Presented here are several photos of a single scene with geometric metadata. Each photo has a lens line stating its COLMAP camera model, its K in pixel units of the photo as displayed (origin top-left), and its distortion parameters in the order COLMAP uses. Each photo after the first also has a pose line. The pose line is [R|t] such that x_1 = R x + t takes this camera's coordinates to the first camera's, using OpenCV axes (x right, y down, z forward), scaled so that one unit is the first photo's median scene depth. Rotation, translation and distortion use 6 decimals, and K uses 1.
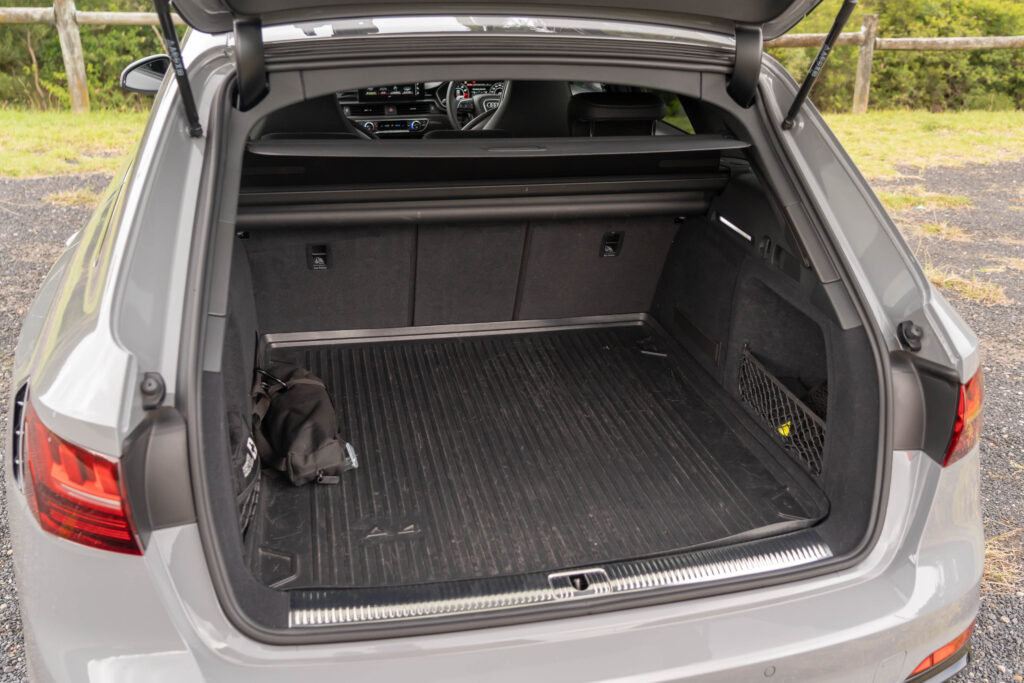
lens RADIAL K [[939.6, 0, 512.0], [0, 939.6, 341.5], [0, 0, 1]] dist [0.006580, 0.010304]
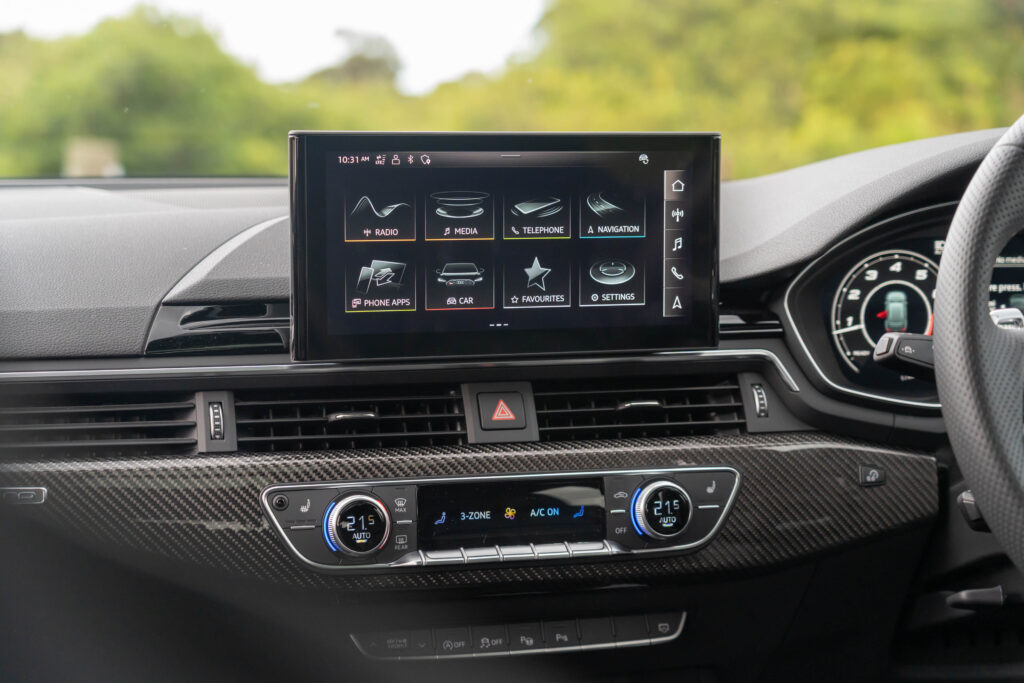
lens RADIAL K [[1972.5, 0, 512.0], [0, 1972.5, 341.5], [0, 0, 1]] dist [0.014527, 0.086122]
pose [[0.999412, -0.010398, -0.032665, -0.053063], [0.000476, 0.957001, -0.290083, -0.074832], [0.034277, 0.289897, 0.956444, 0.314551]]
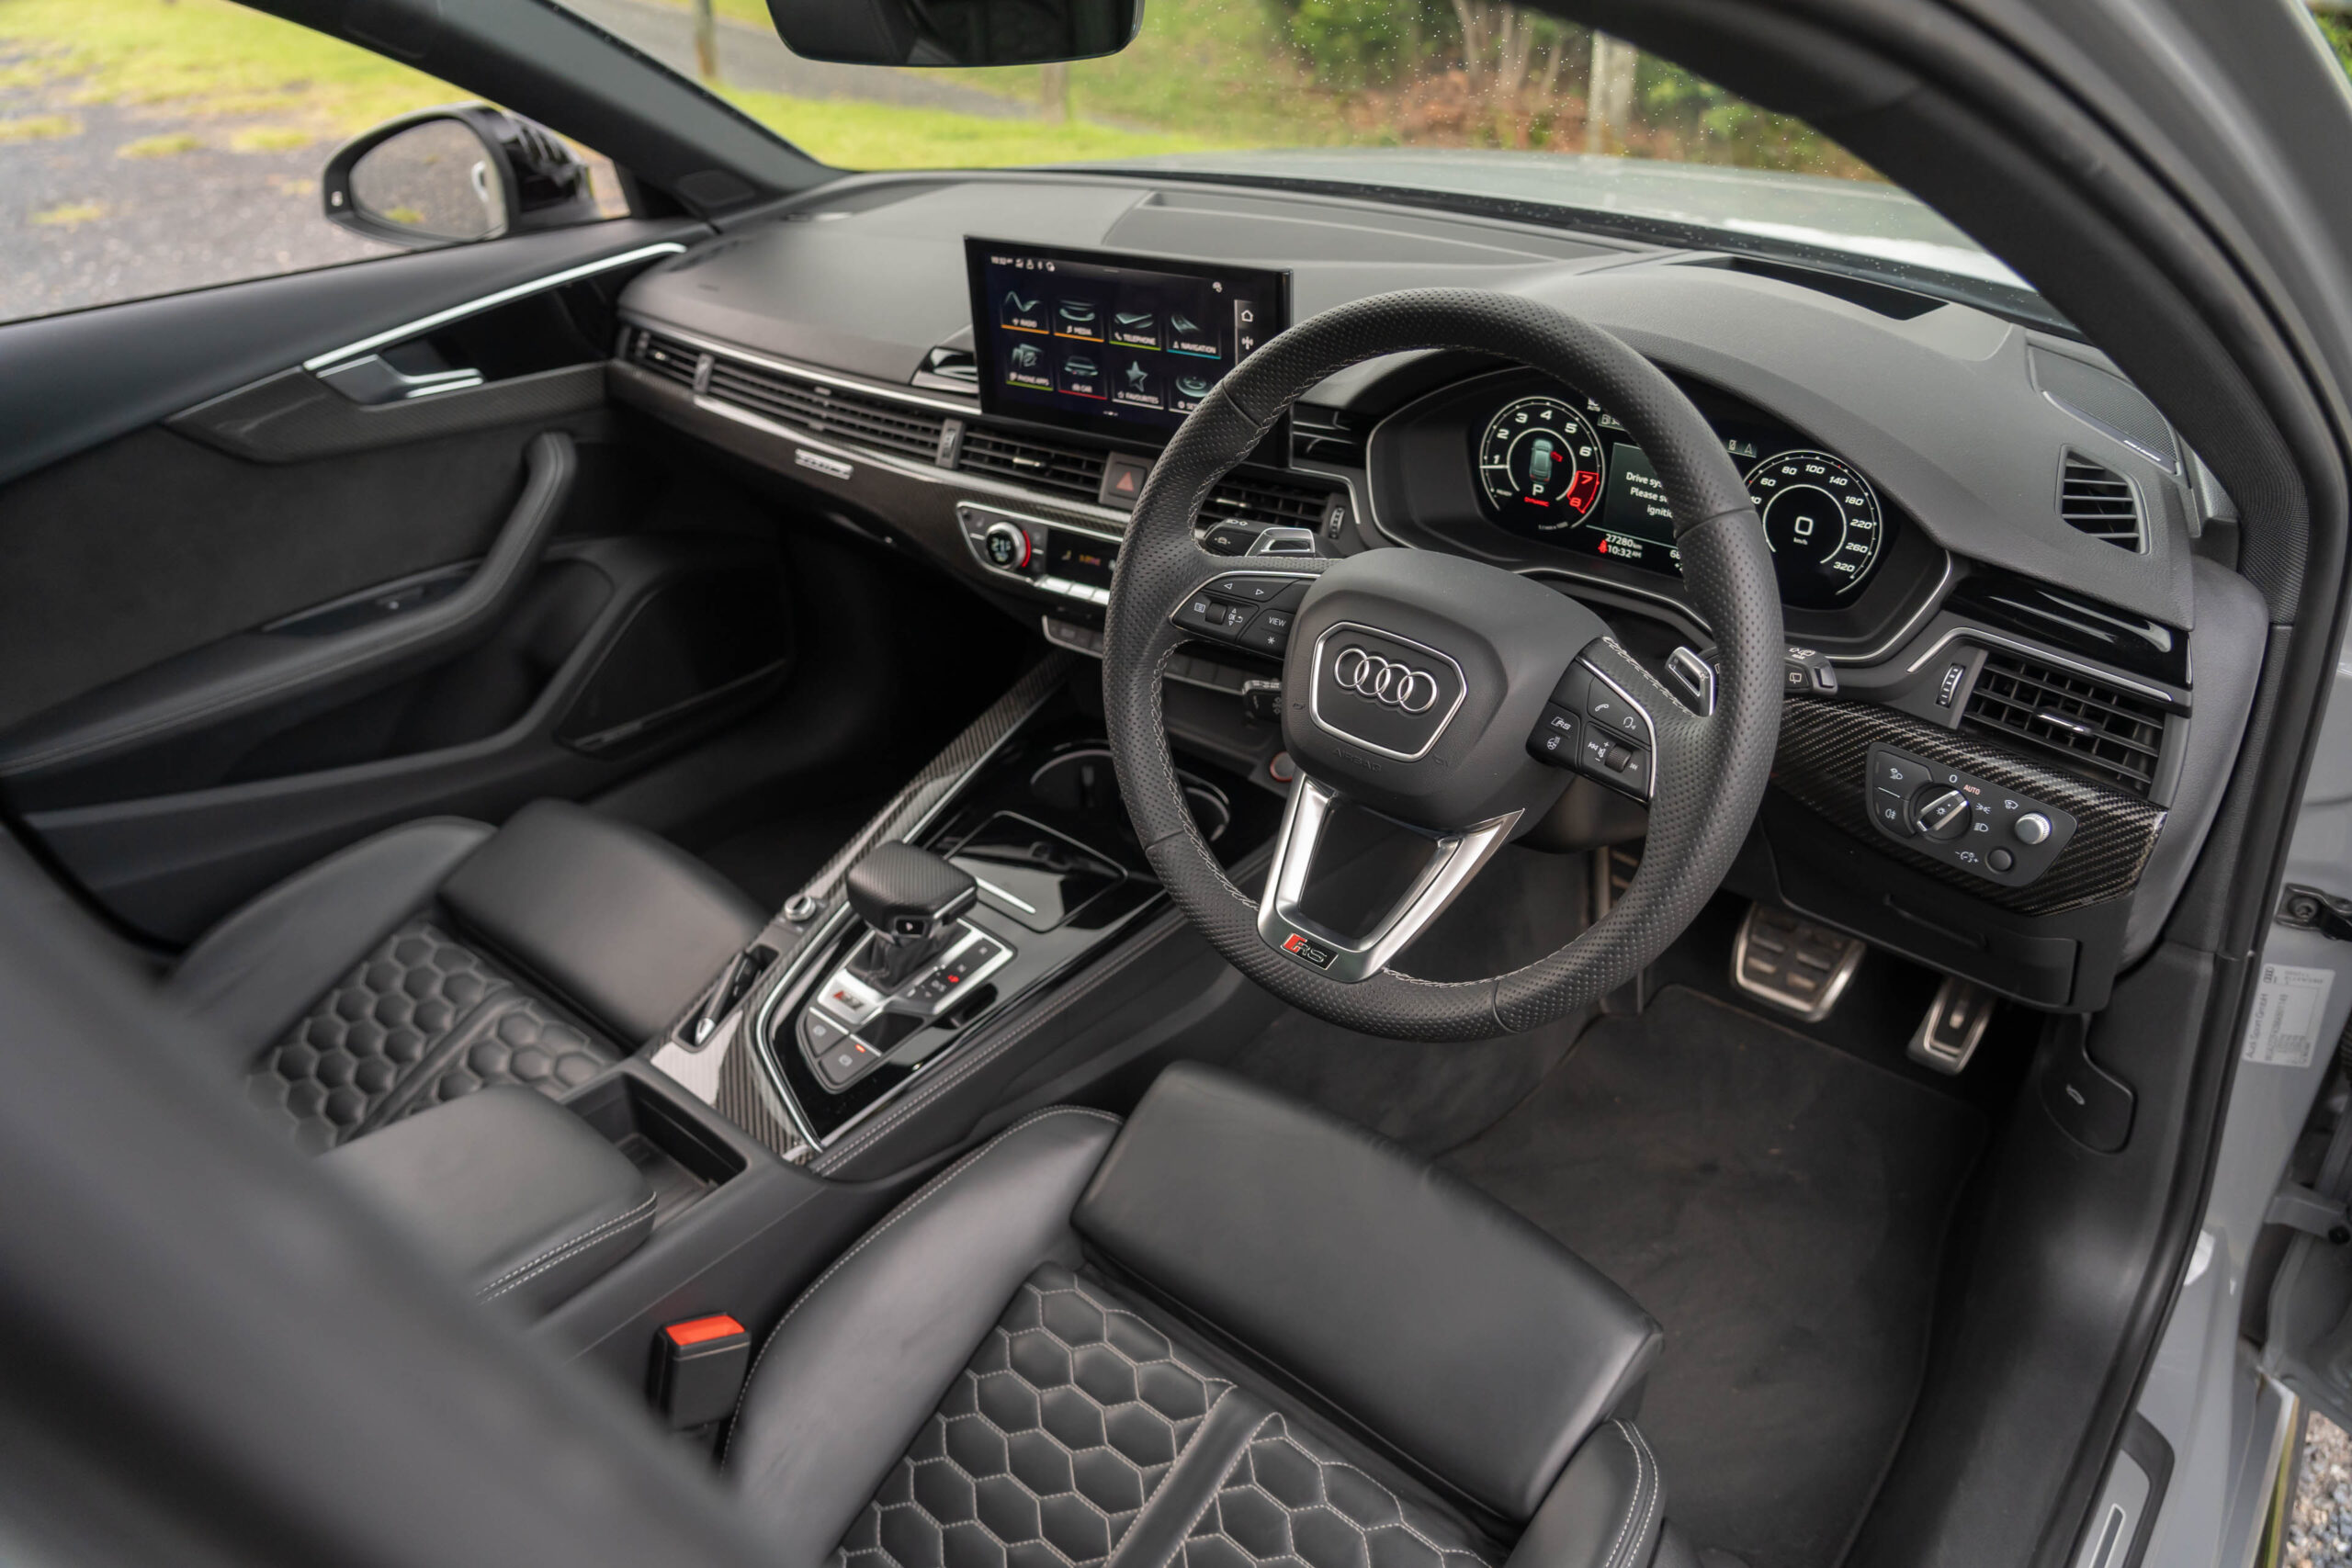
lens RADIAL K [[1572.1, 0, 1176.0], [0, 1572.1, 784.0], [0, 0, 1]] dist [-0.038868, 0.031824]
pose [[0.608523, 0.377774, -0.697844, 0.051935], [-0.267685, 0.925588, 0.267639, -0.125675], [0.747023, 0.023938, 0.664367, 0.365585]]
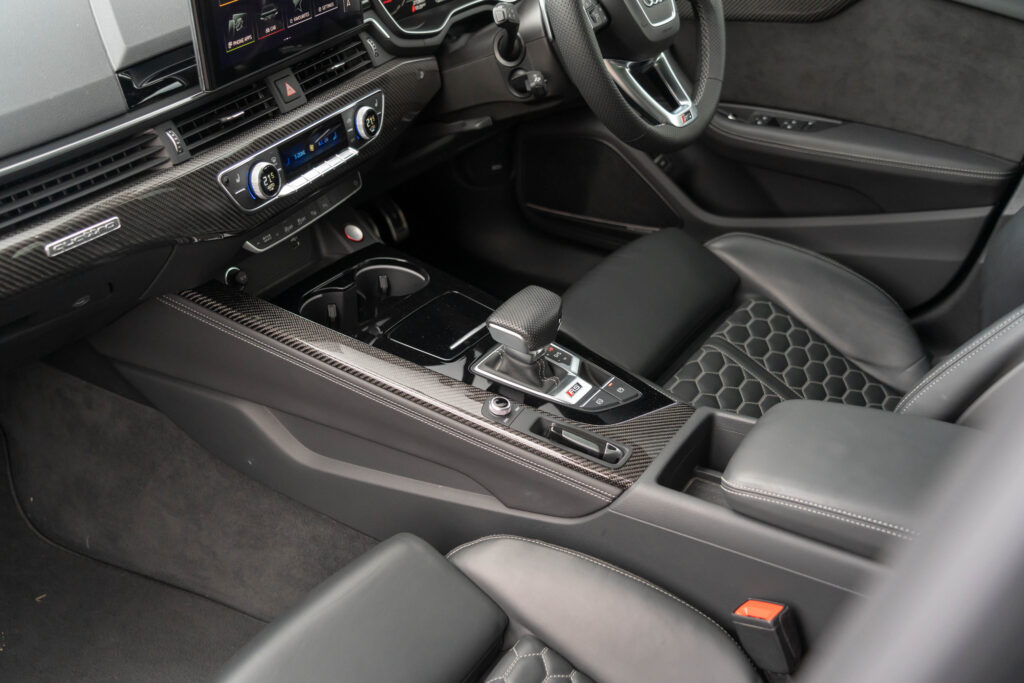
lens RADIAL K [[1089.8, 0, 525.3], [0, 1089.8, 338.8], [0, 0, 1]] dist [0.037413, -0.033513]
pose [[0.684540, -0.381676, 0.621071, -0.134357], [0.295294, 0.924132, 0.242451, -0.107603], [-0.666489, 0.017431, 0.745311, 0.334845]]
